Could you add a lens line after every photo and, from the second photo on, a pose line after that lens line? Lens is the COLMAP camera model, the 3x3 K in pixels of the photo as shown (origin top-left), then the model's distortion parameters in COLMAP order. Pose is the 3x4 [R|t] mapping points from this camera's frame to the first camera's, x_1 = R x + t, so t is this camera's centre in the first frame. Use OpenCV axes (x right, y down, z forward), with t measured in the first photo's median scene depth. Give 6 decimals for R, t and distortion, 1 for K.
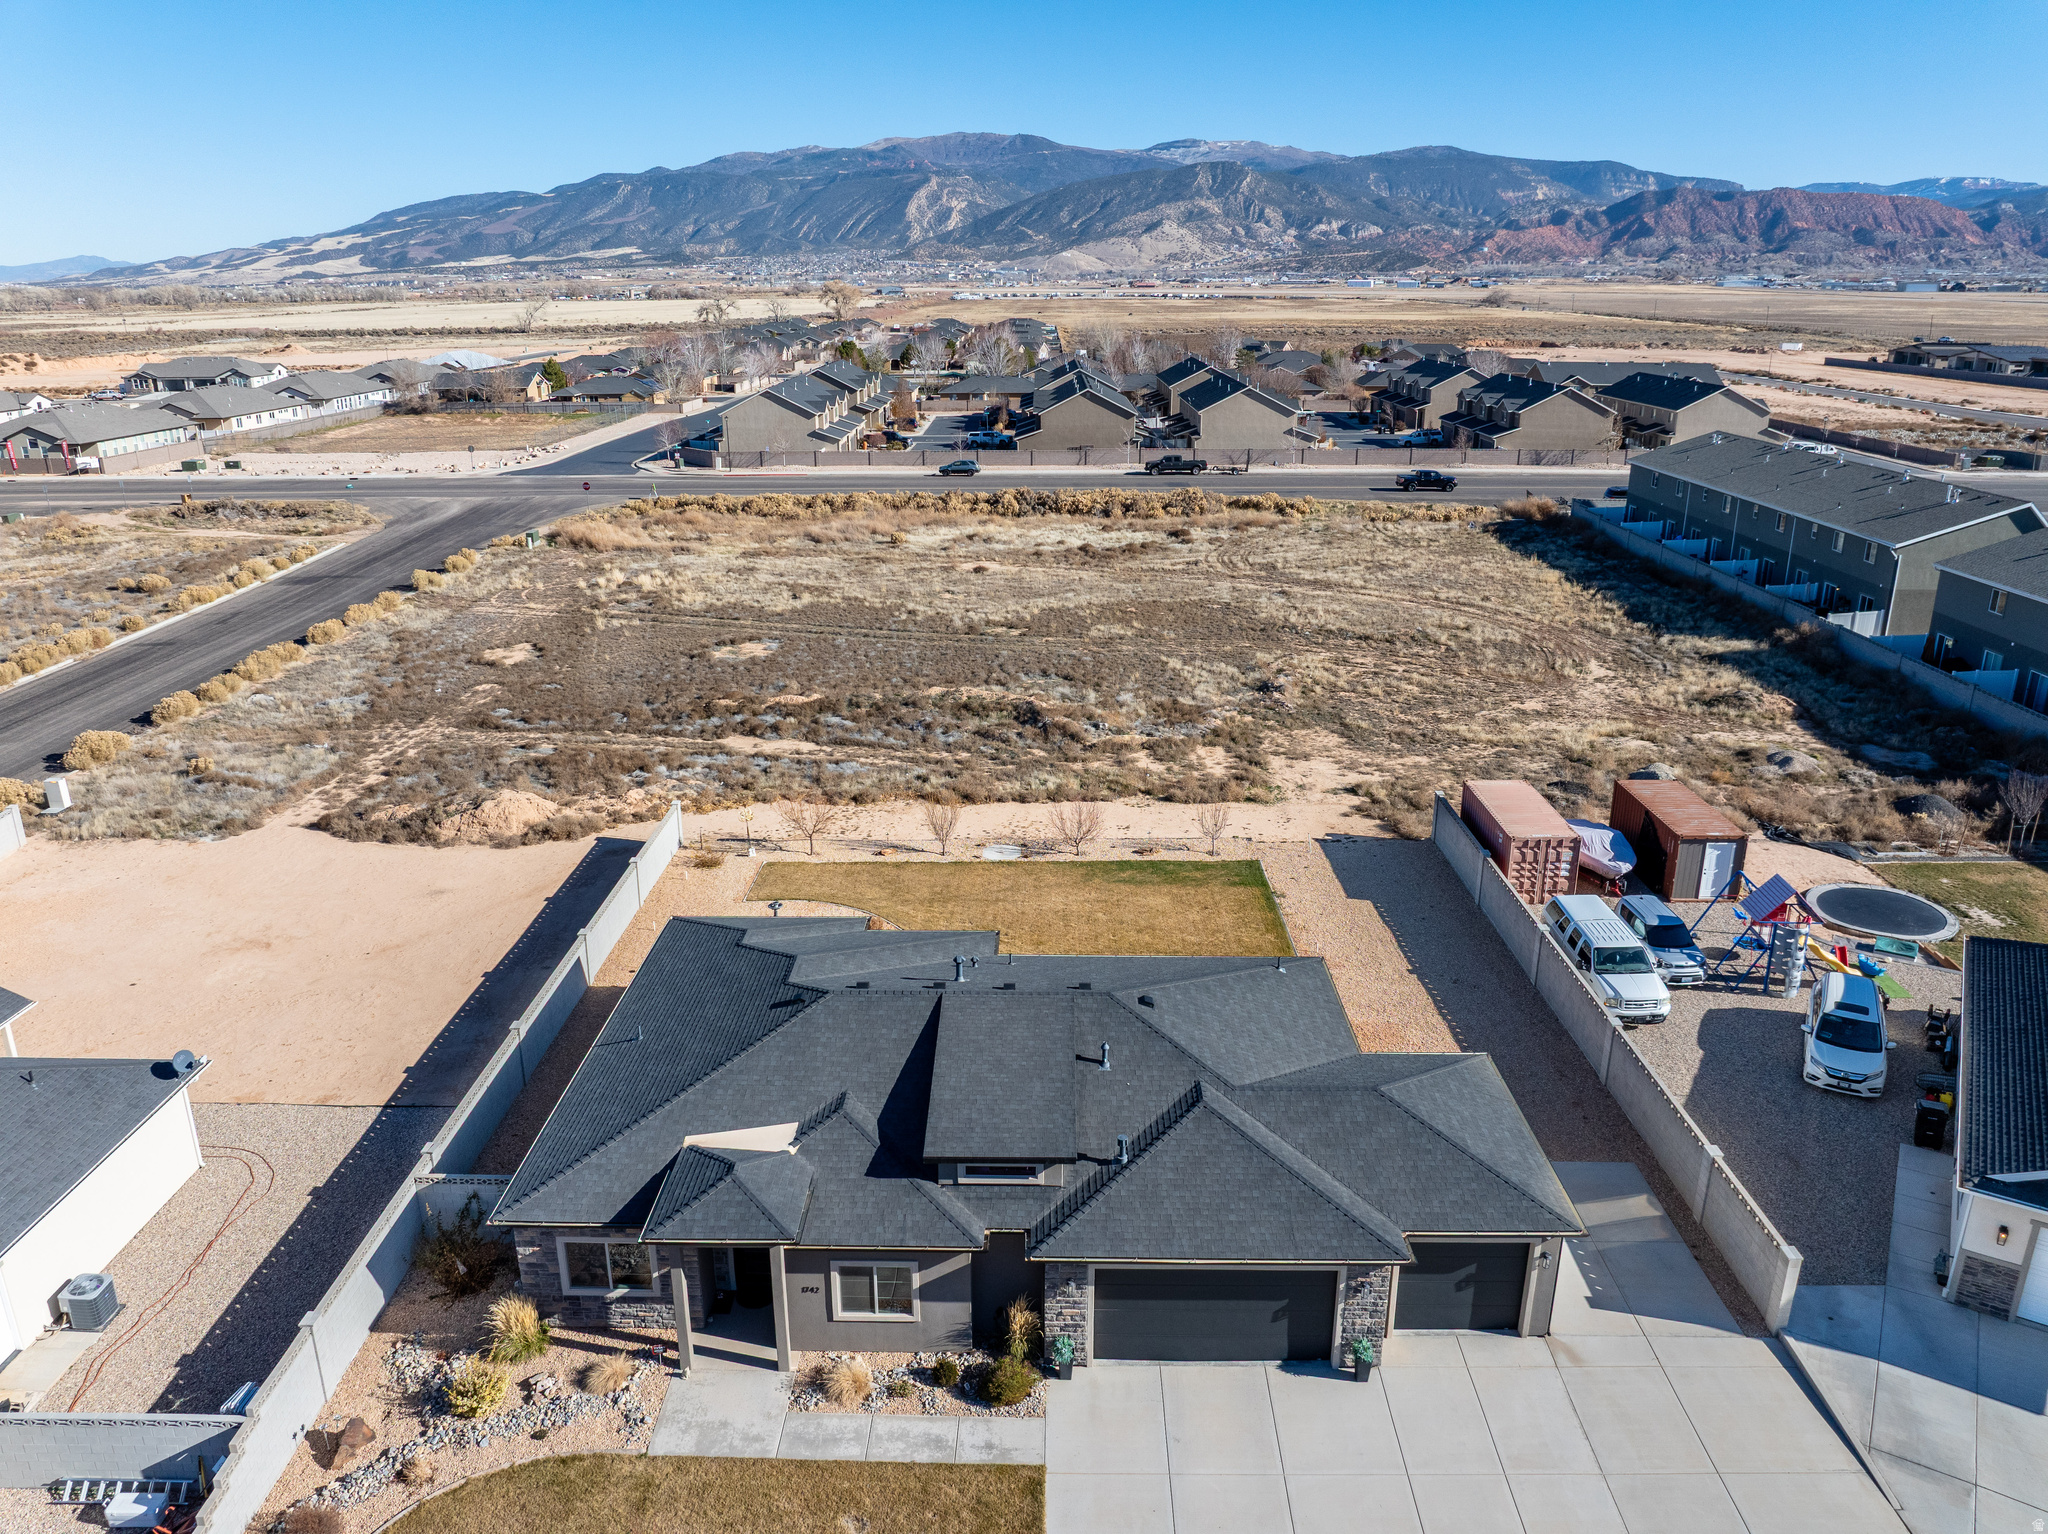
lens RADIAL K [[1440.7, 0, 1024.0], [0, 1440.7, 767.0], [0, 0, 1]] dist [-0.044789, 0.009743]
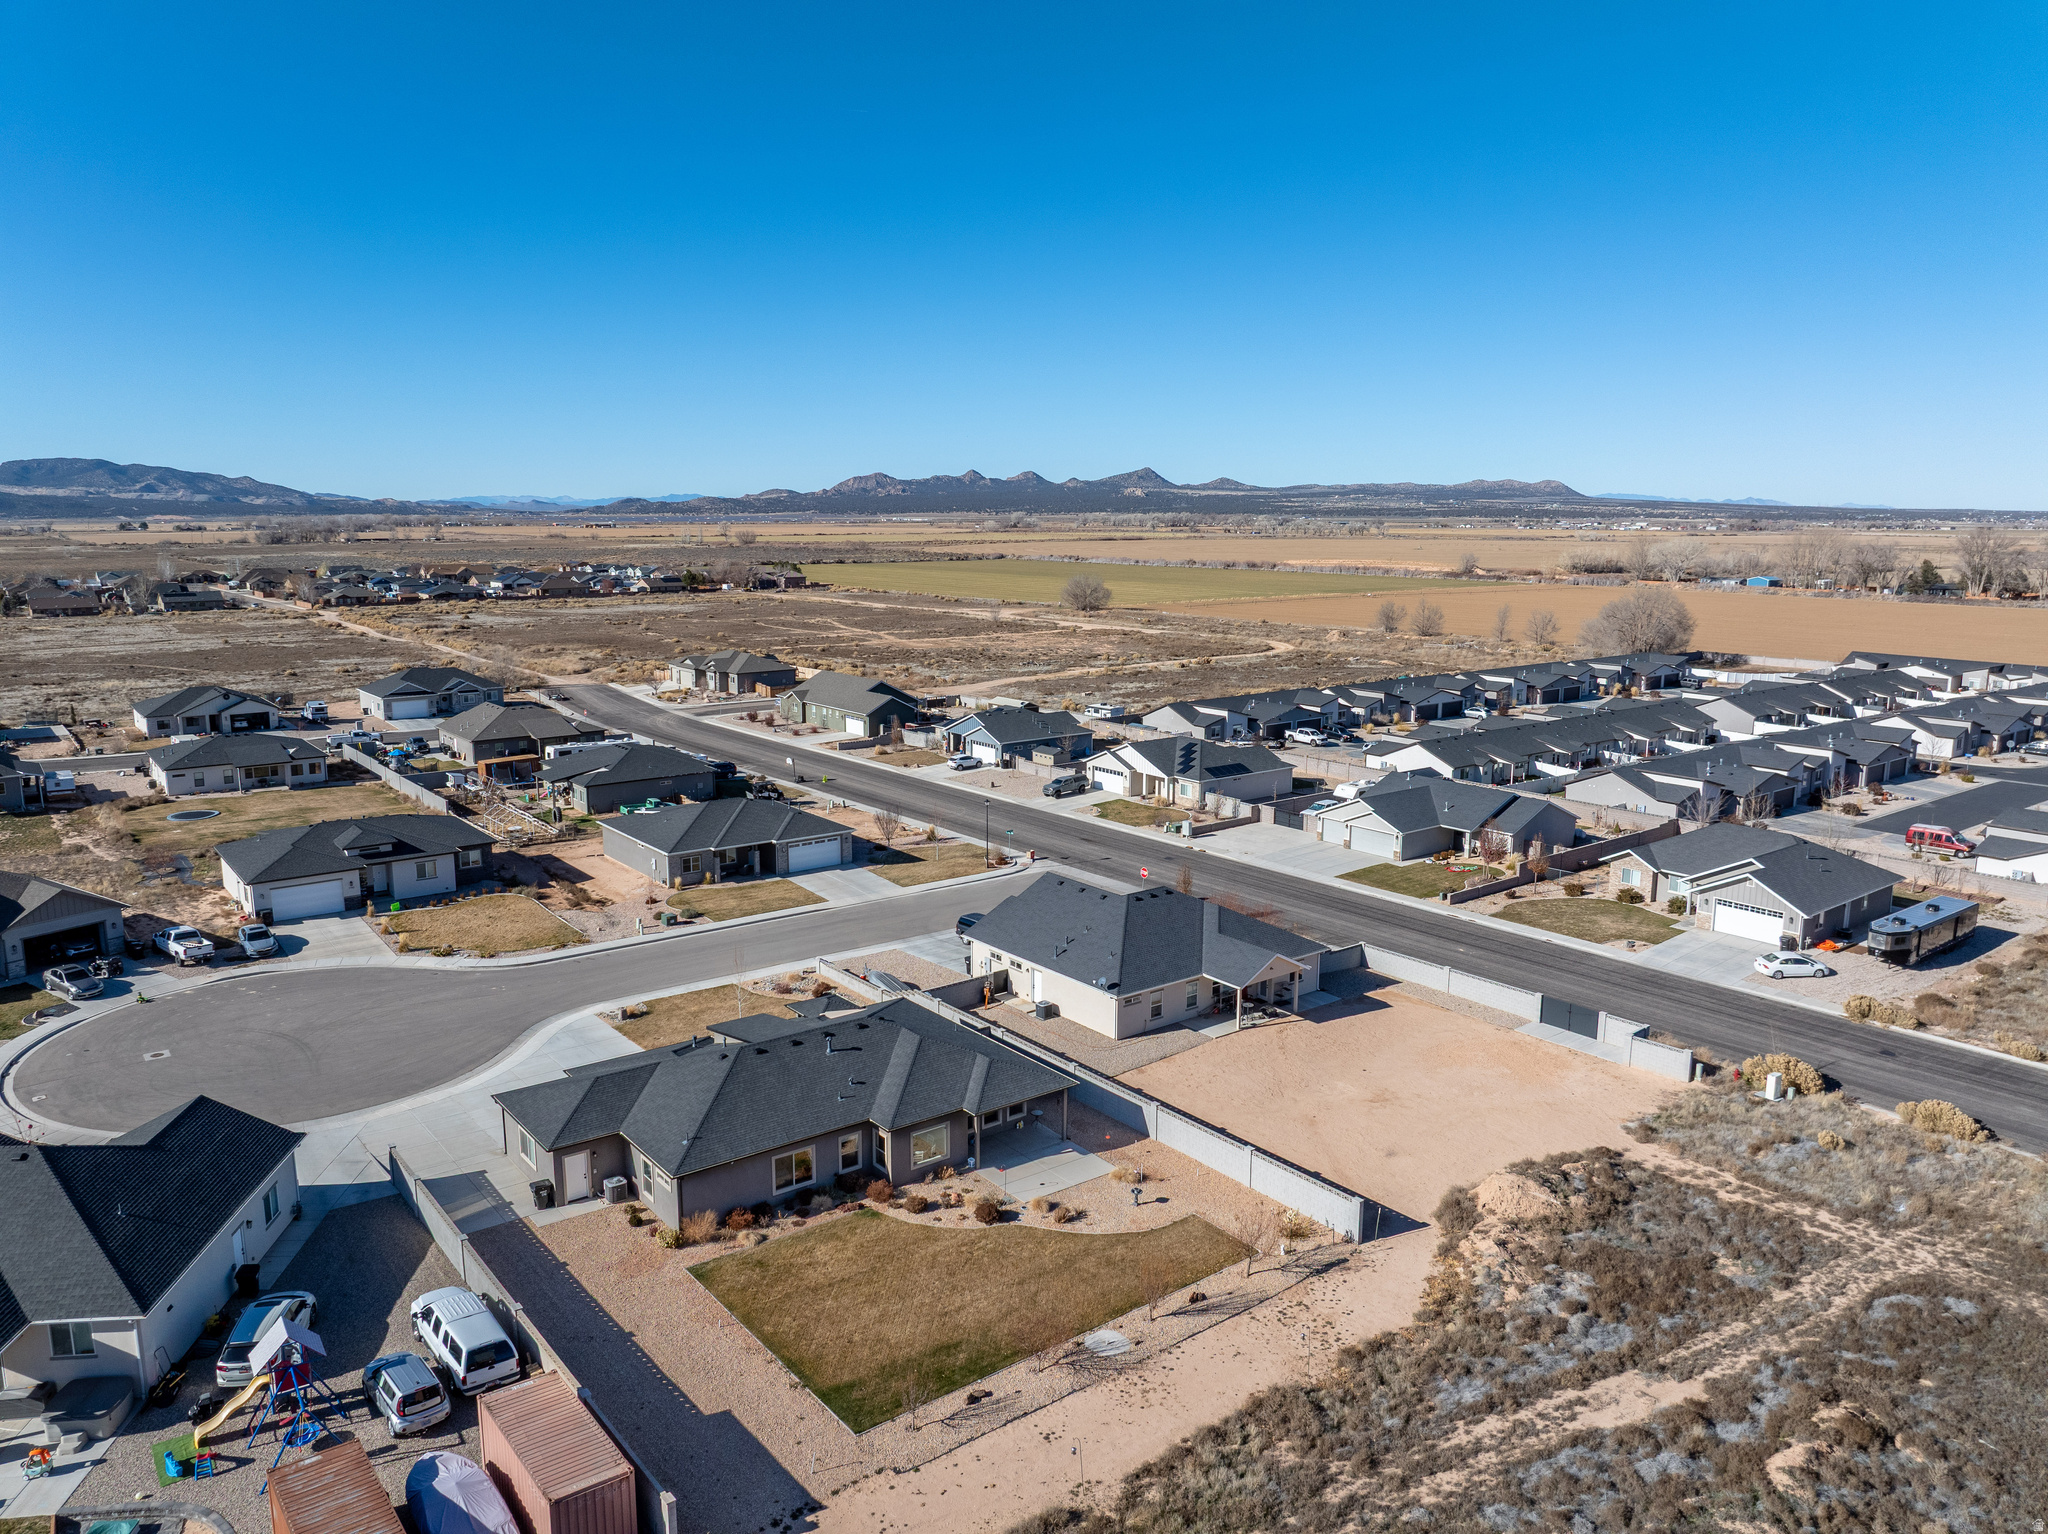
lens RADIAL K [[1443.0, 0, 1019.1], [0, 1443.0, 761.2], [0, 0, 1]] dist [-0.024388, -0.024810]
pose [[-0.783279, 0.107092, -0.612377, 0.278107], [-0.200092, 0.889204, 0.411437, -0.321851], [0.588590, 0.444801, -0.675066, 0.721675]]
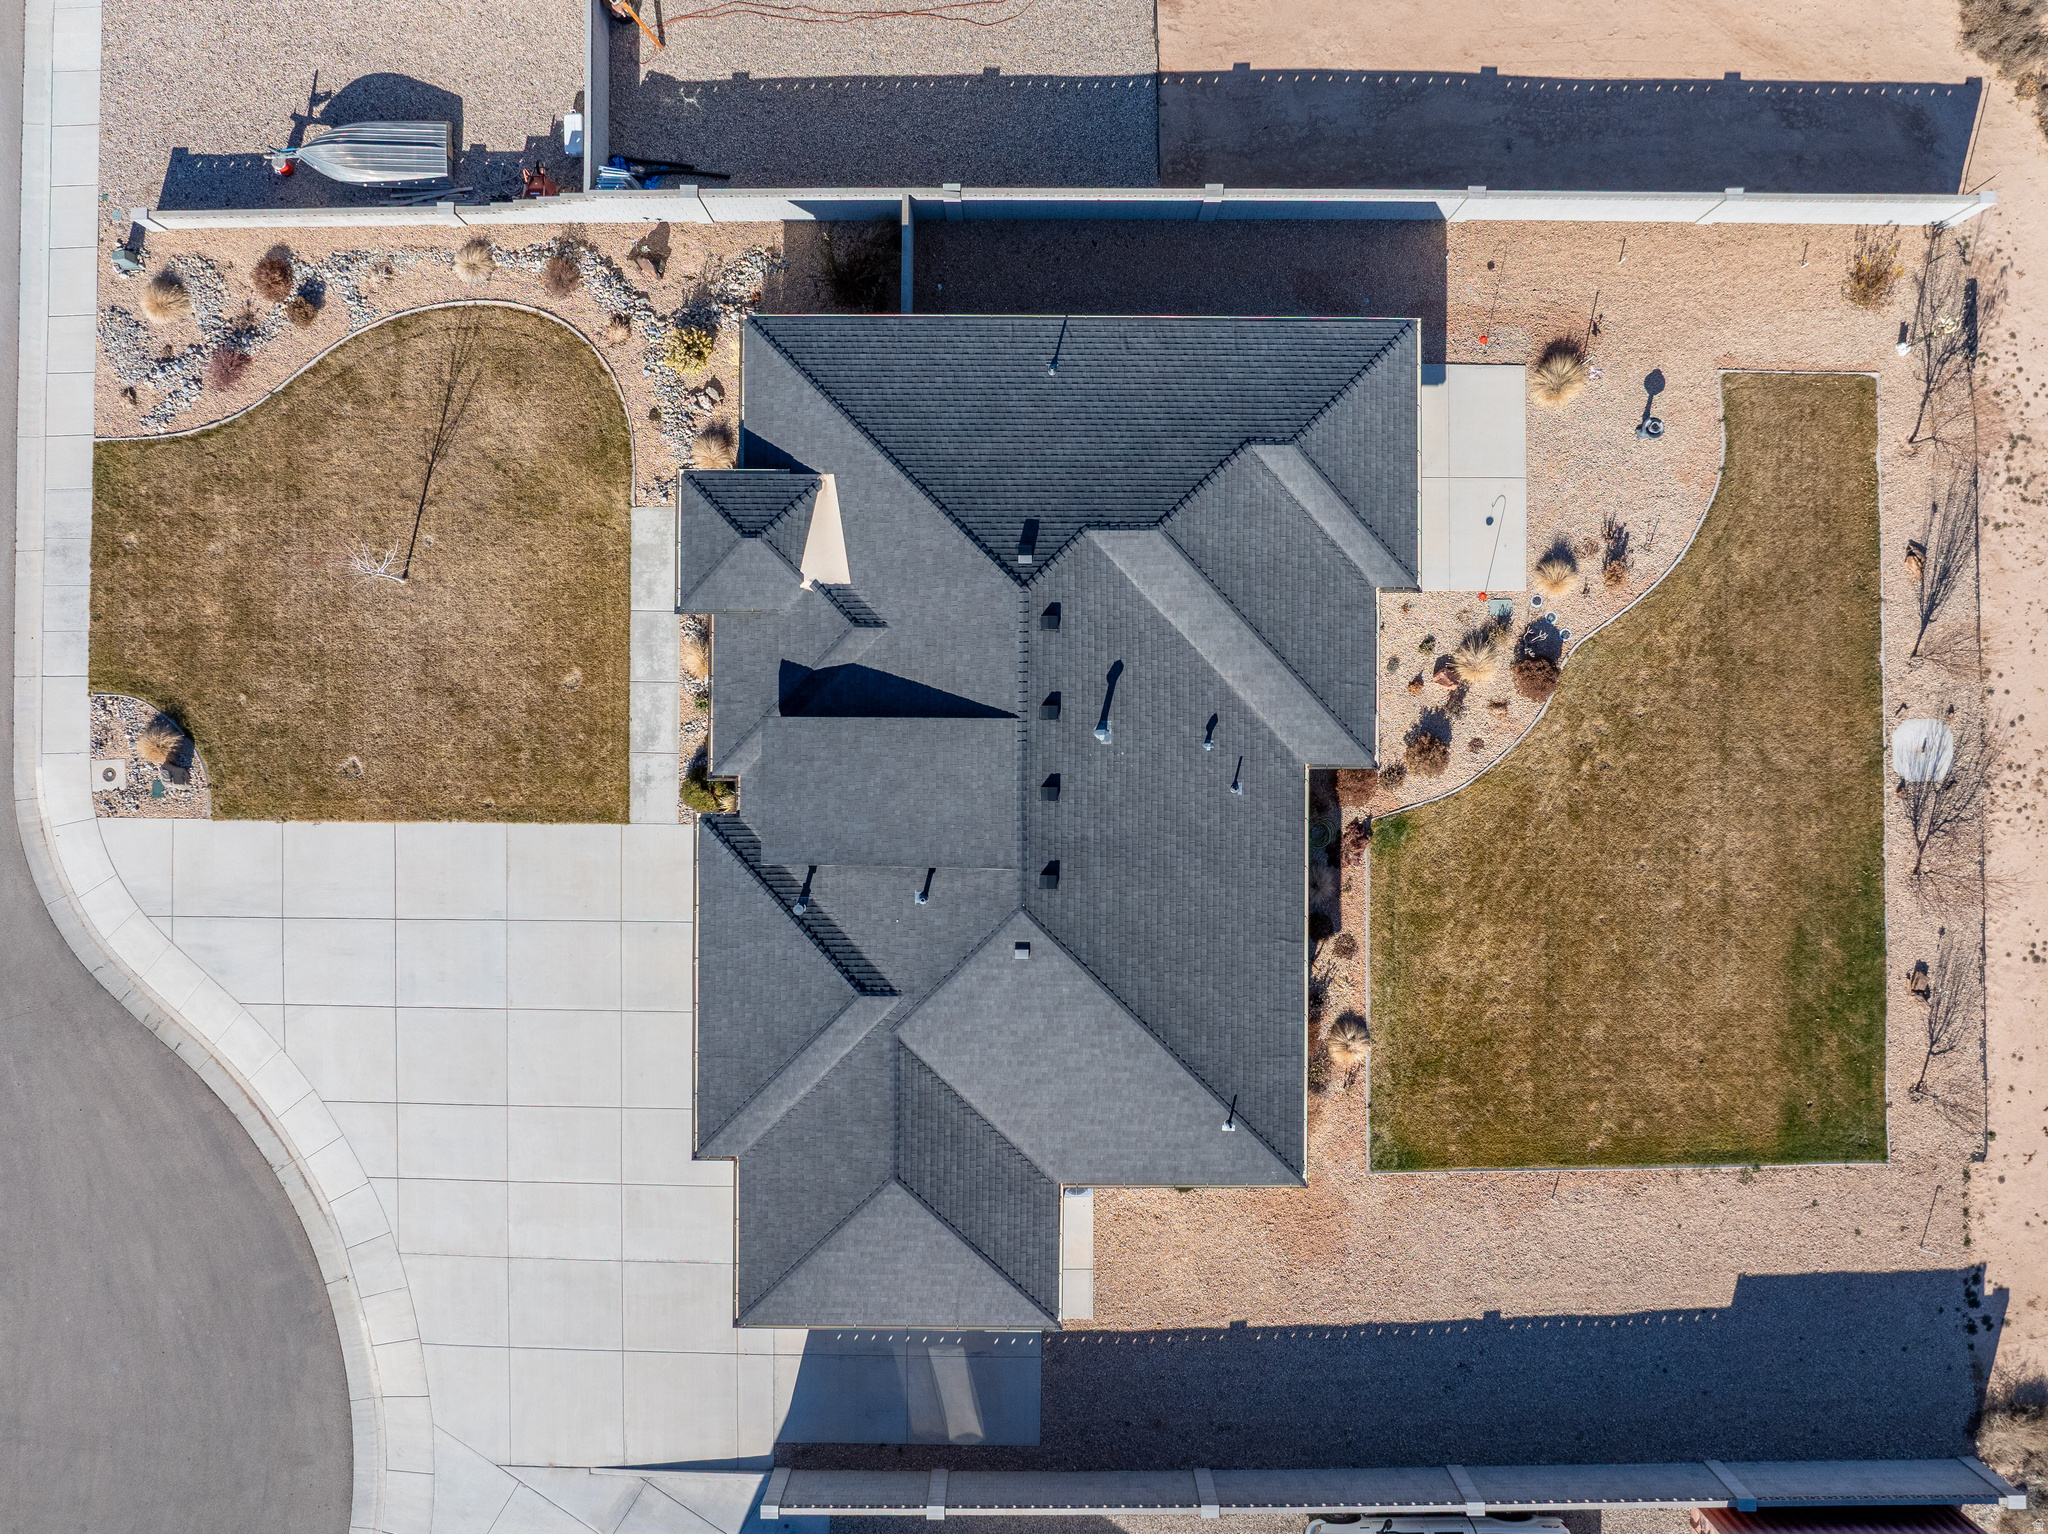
lens RADIAL K [[1515.4, 0, 1022.9], [0, 1515.4, 730.5], [0, 0, 1]] dist [-0.029661, -0.001138]
pose [[0.014914, 0.999879, -0.004332, -0.013911], [-0.318057, 0.008851, 0.948030, -0.217733], [0.947954, -0.012761, 0.318151, 0.218797]]
